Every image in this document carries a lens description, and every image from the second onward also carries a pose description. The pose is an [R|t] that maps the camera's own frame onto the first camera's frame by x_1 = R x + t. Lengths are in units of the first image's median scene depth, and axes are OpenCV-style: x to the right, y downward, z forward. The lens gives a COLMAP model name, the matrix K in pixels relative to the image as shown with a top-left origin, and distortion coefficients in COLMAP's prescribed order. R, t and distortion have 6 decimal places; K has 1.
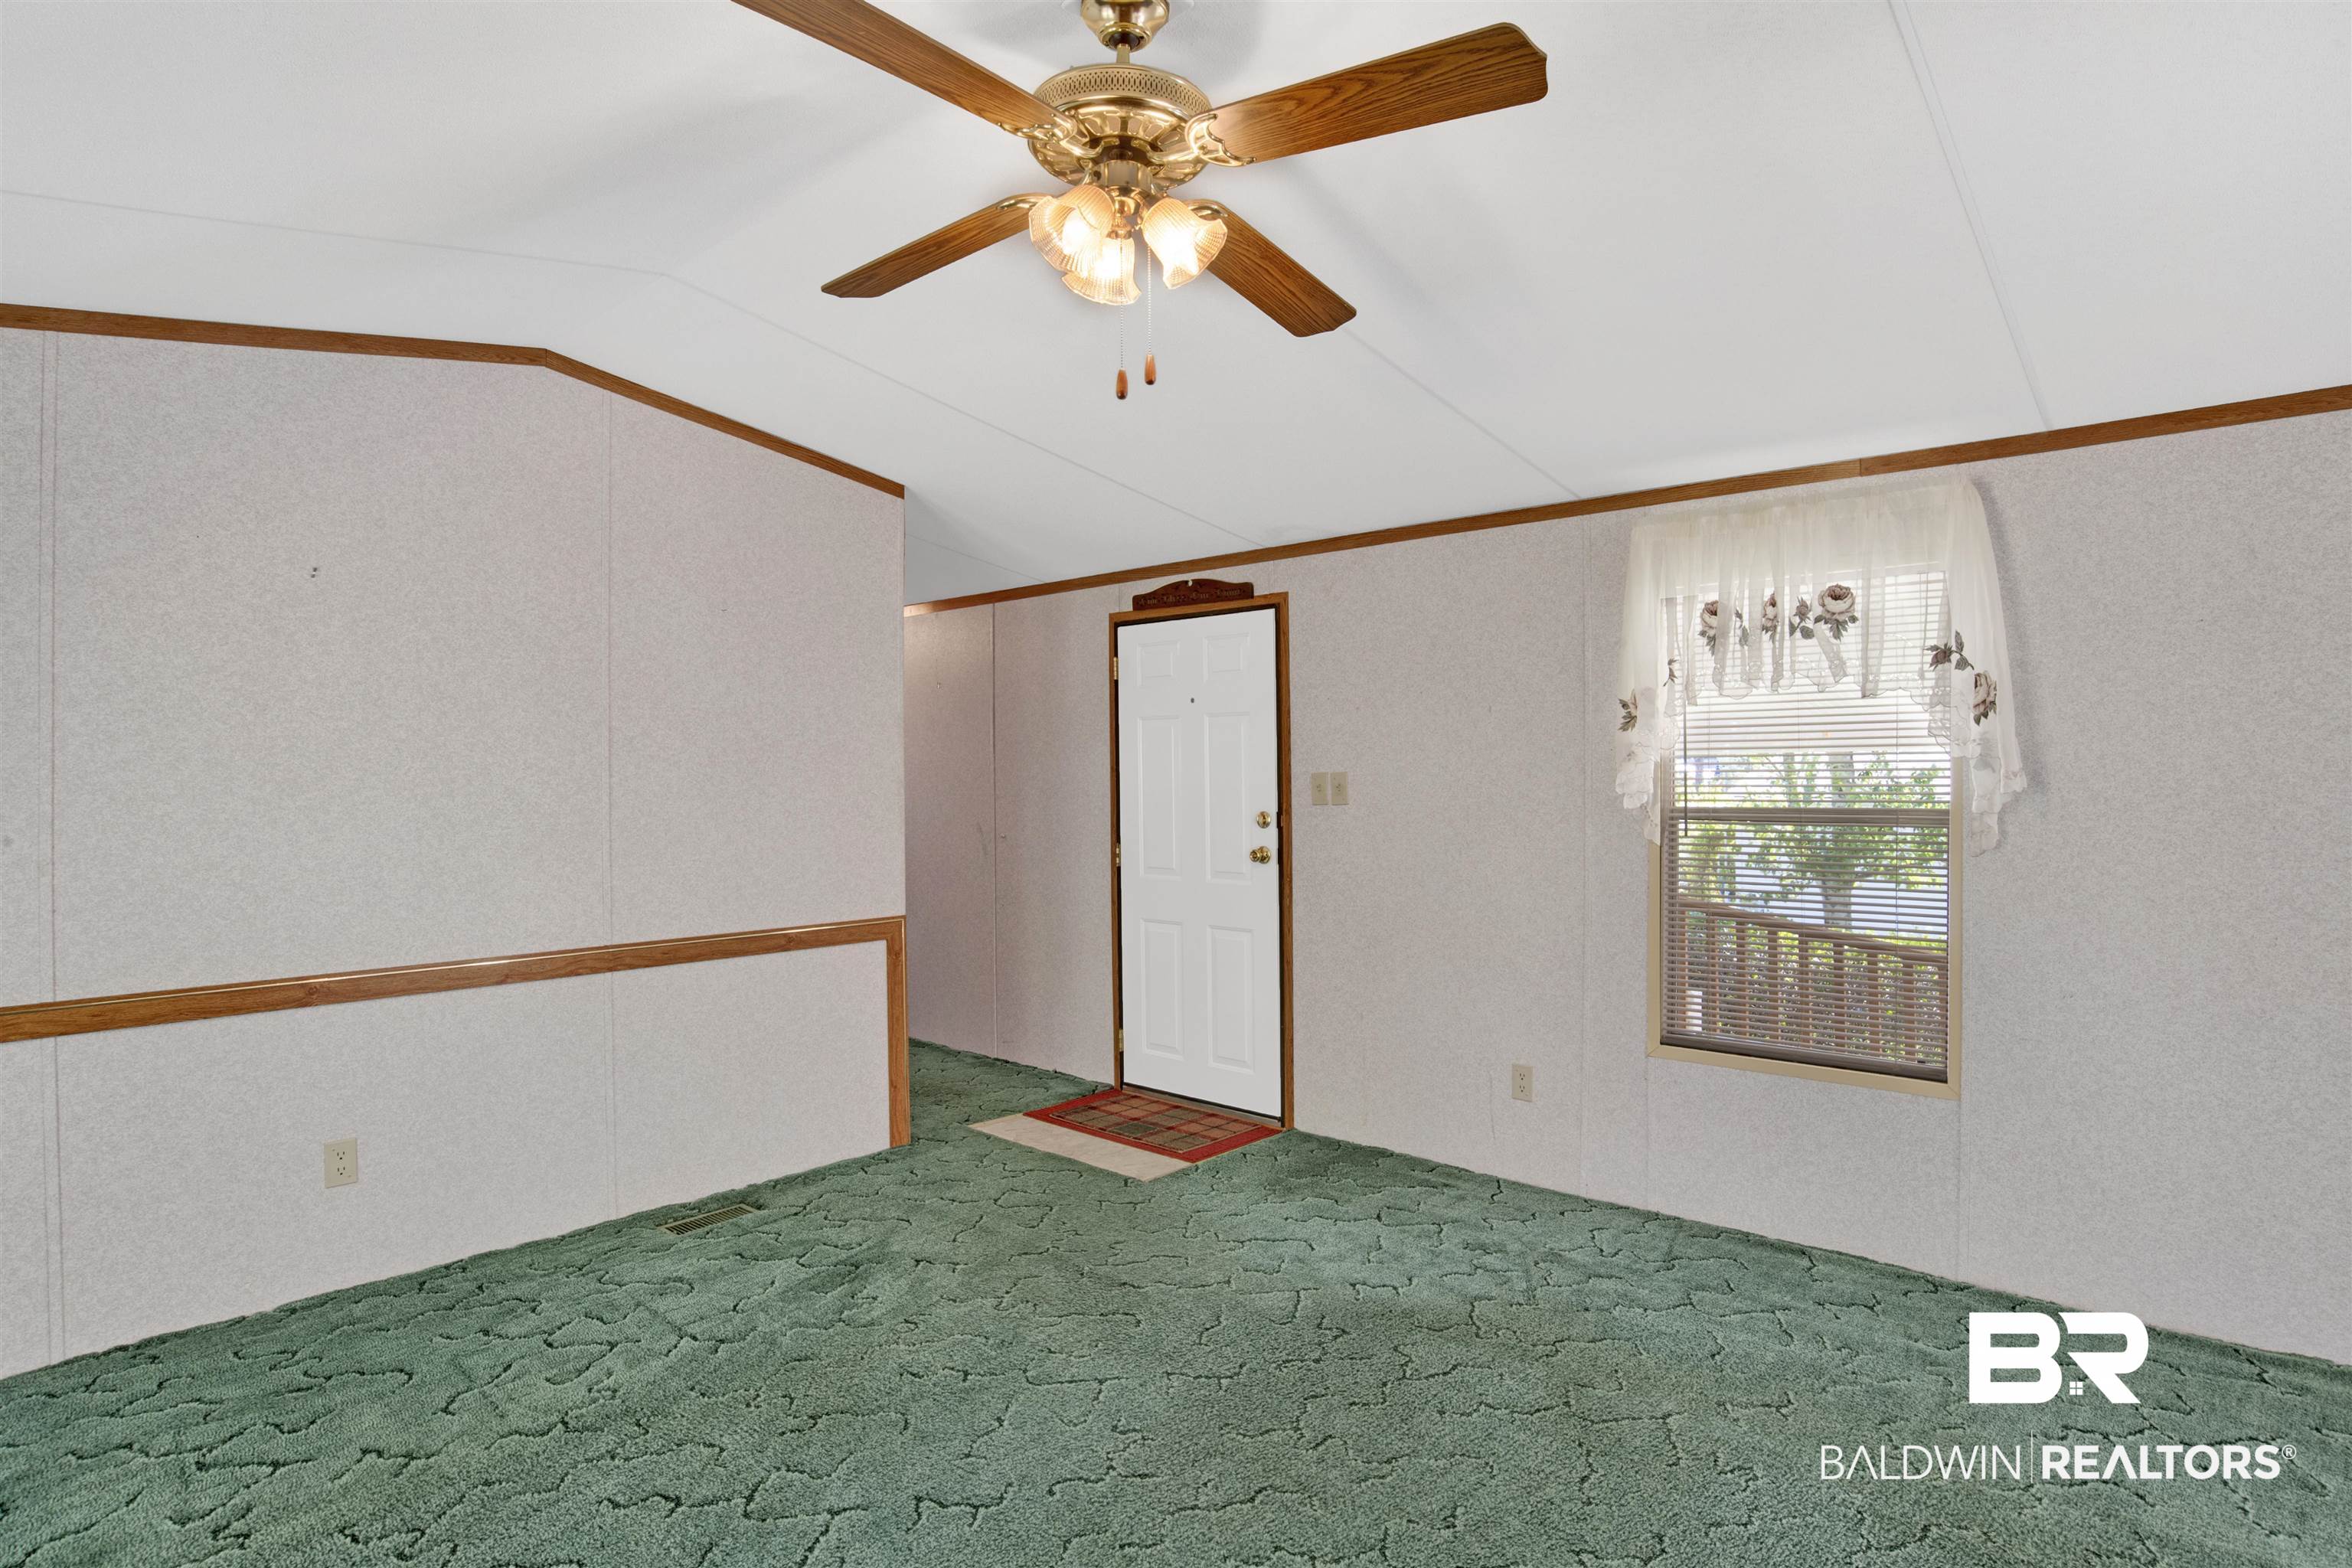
lens RADIAL K [[1235.0, 0, 1187.3], [0, 1235.0, 782.6], [0, 0, 1]] dist [-0.073203, 0.022419]
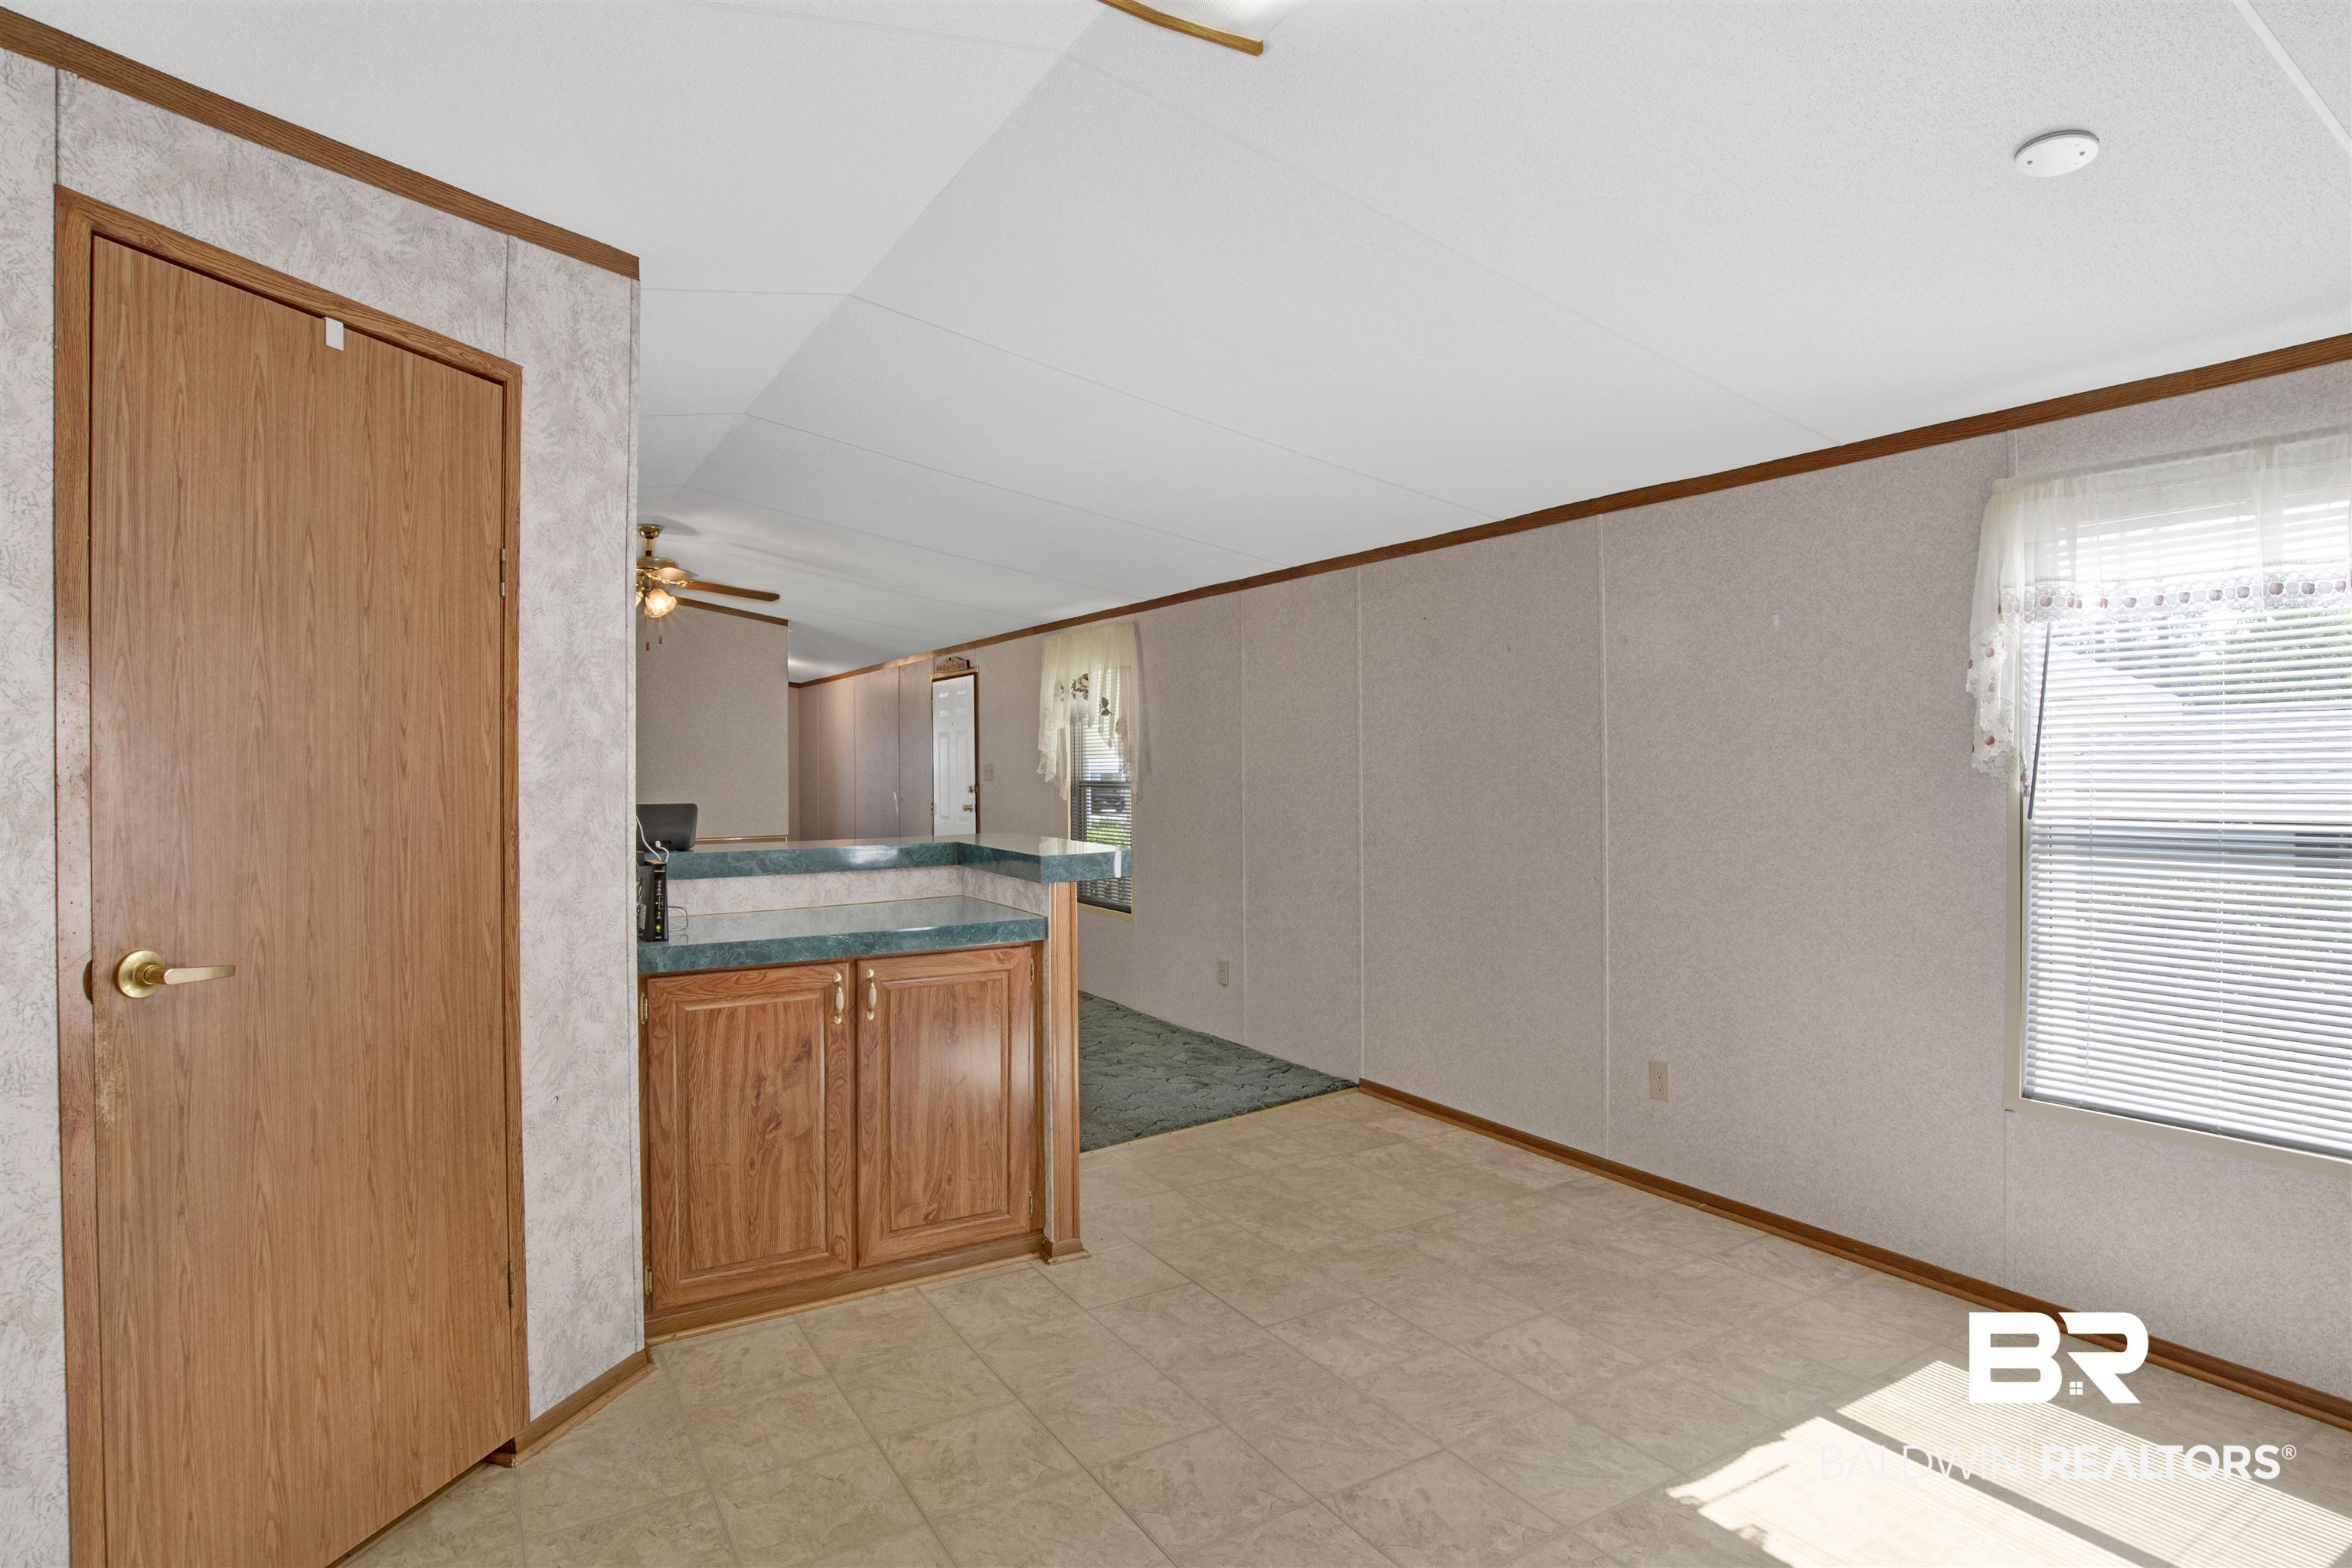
lens RADIAL K [[1235.0, 0, 1187.3], [0, 1235.0, 782.6], [0, 0, 1]] dist [-0.073203, 0.022419]
pose [[0.959581, 0.001923, -0.281427, 1.119411], [0.000701, 0.999957, 0.009222, 0.004813], [0.281433, -0.009046, 0.959538, -0.855475]]
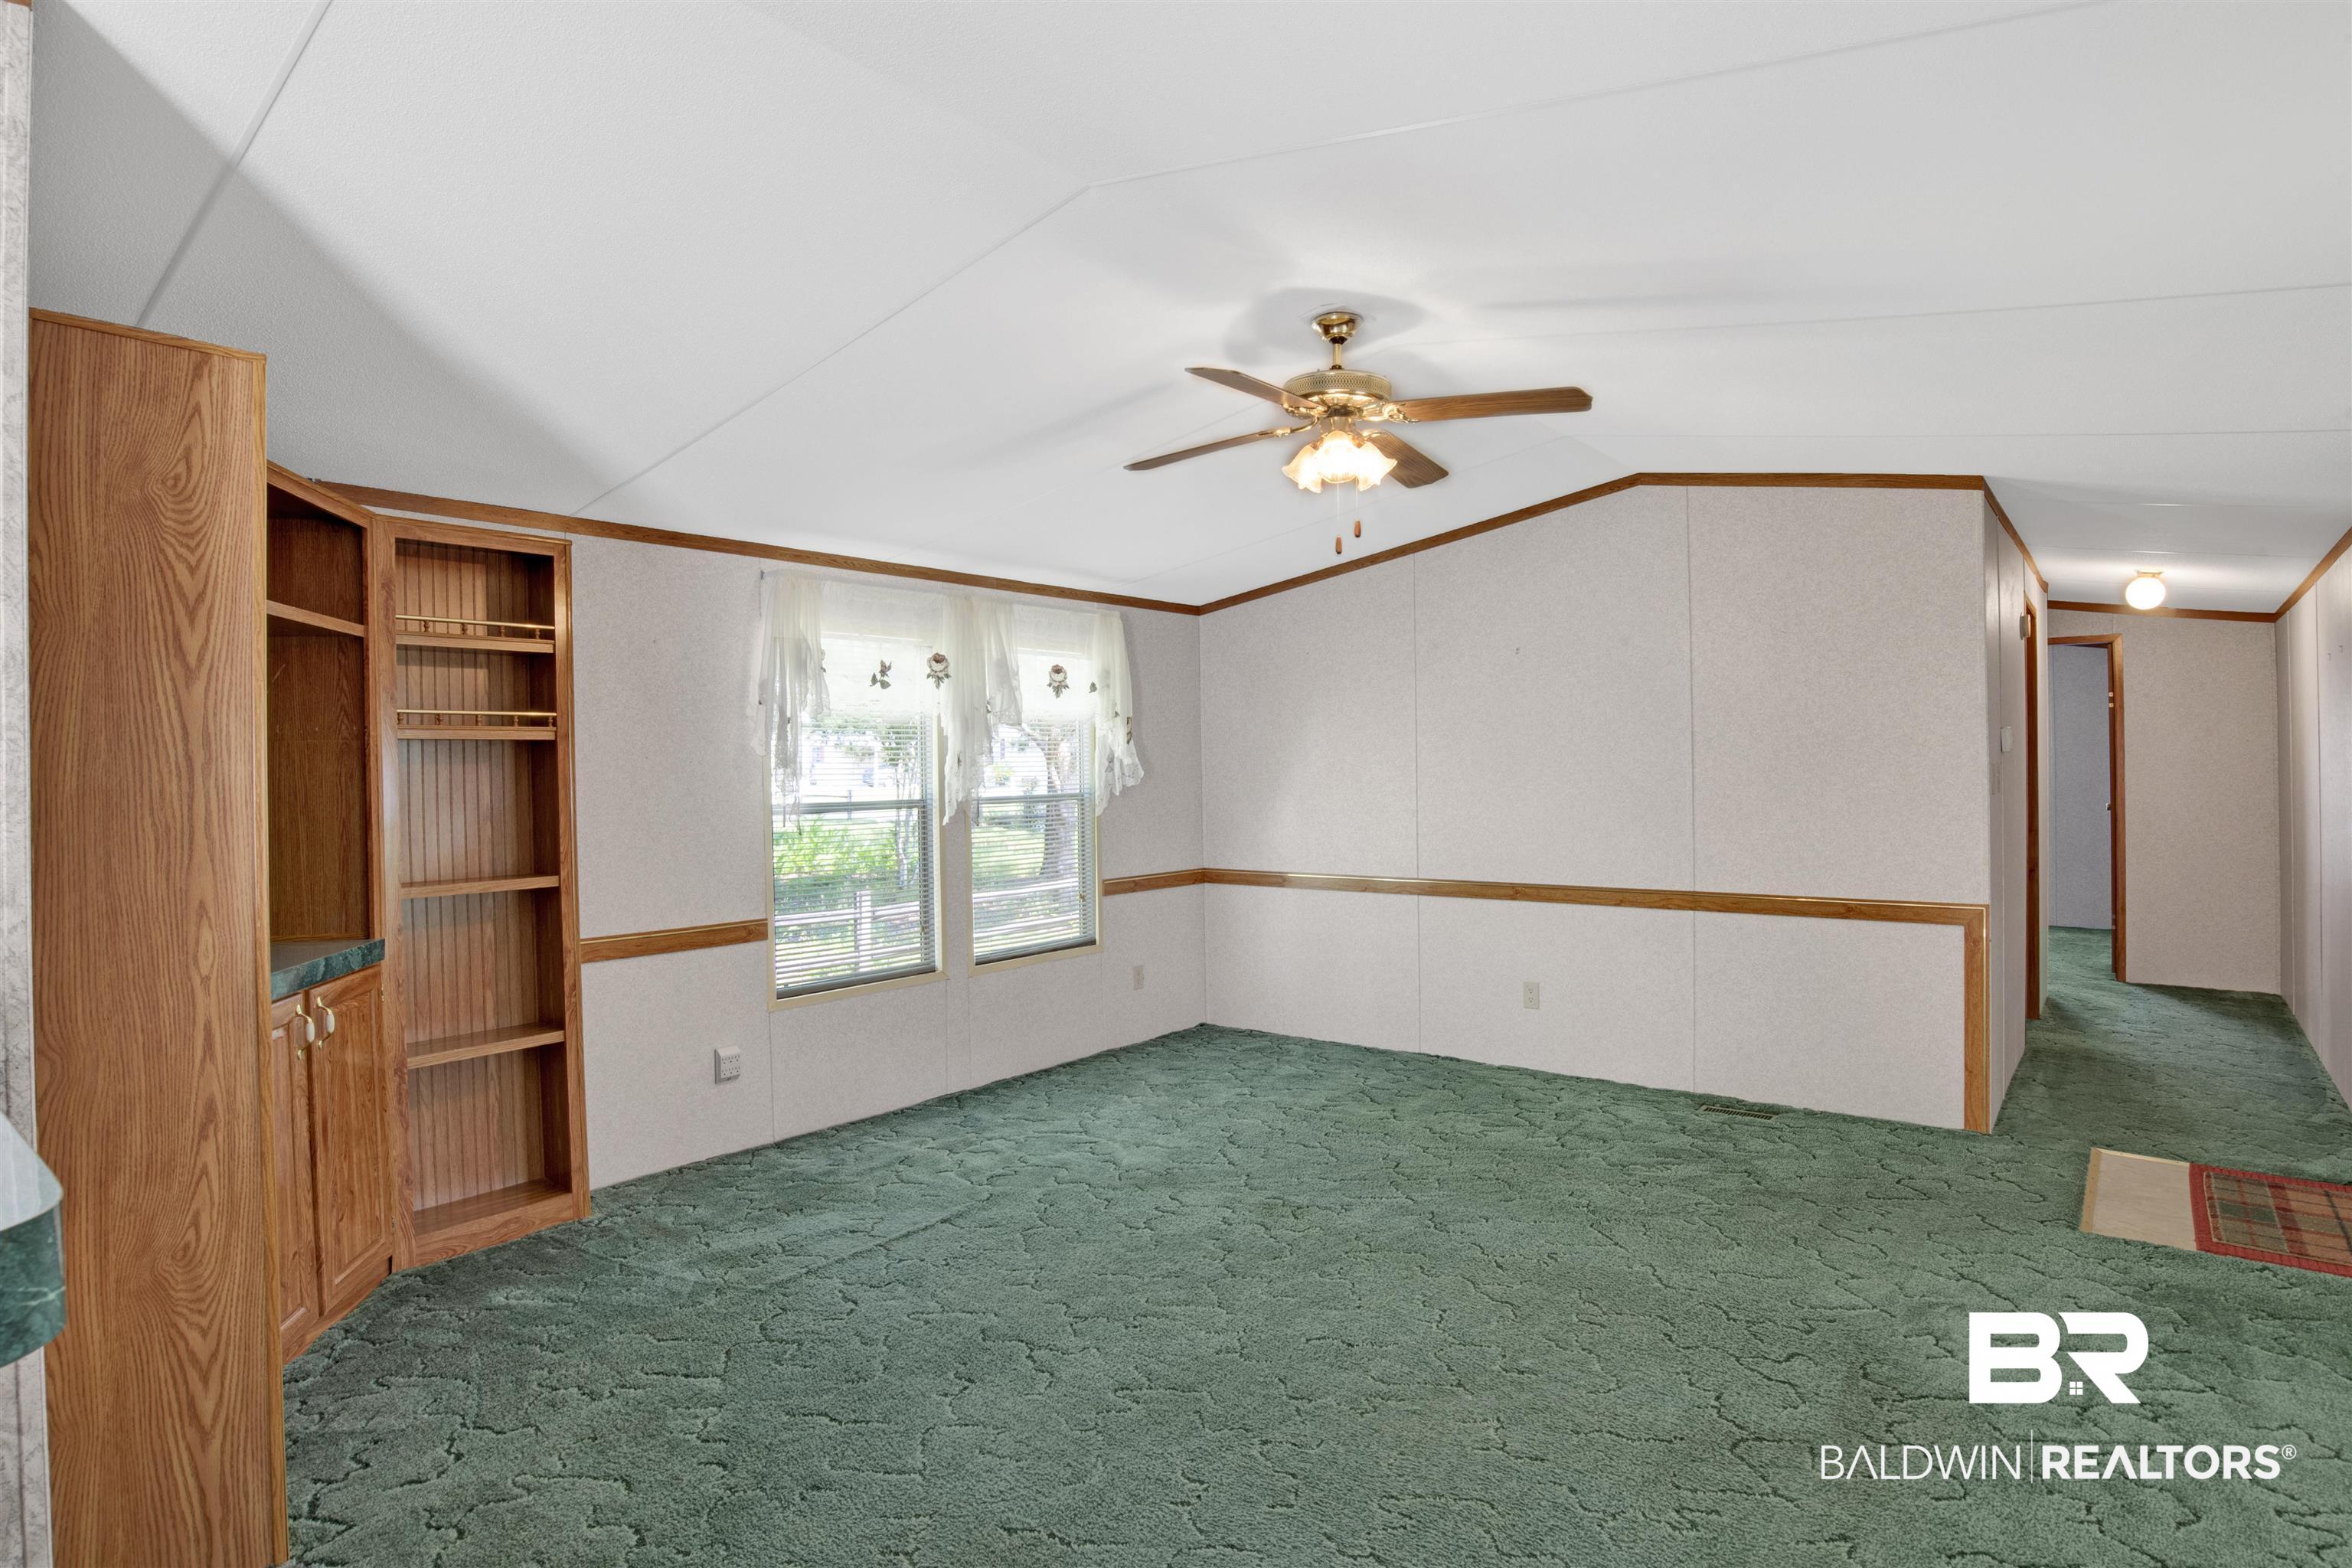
lens RADIAL K [[1235.0, 0, 1187.3], [0, 1235.0, 782.6], [0, 0, 1]] dist [-0.073203, 0.022419]
pose [[0.050446, 0.013194, -0.998640, 0.835719], [0.001570, 0.999910, 0.013290, -0.007165], [0.998726, -0.002238, 0.050421, 0.347594]]
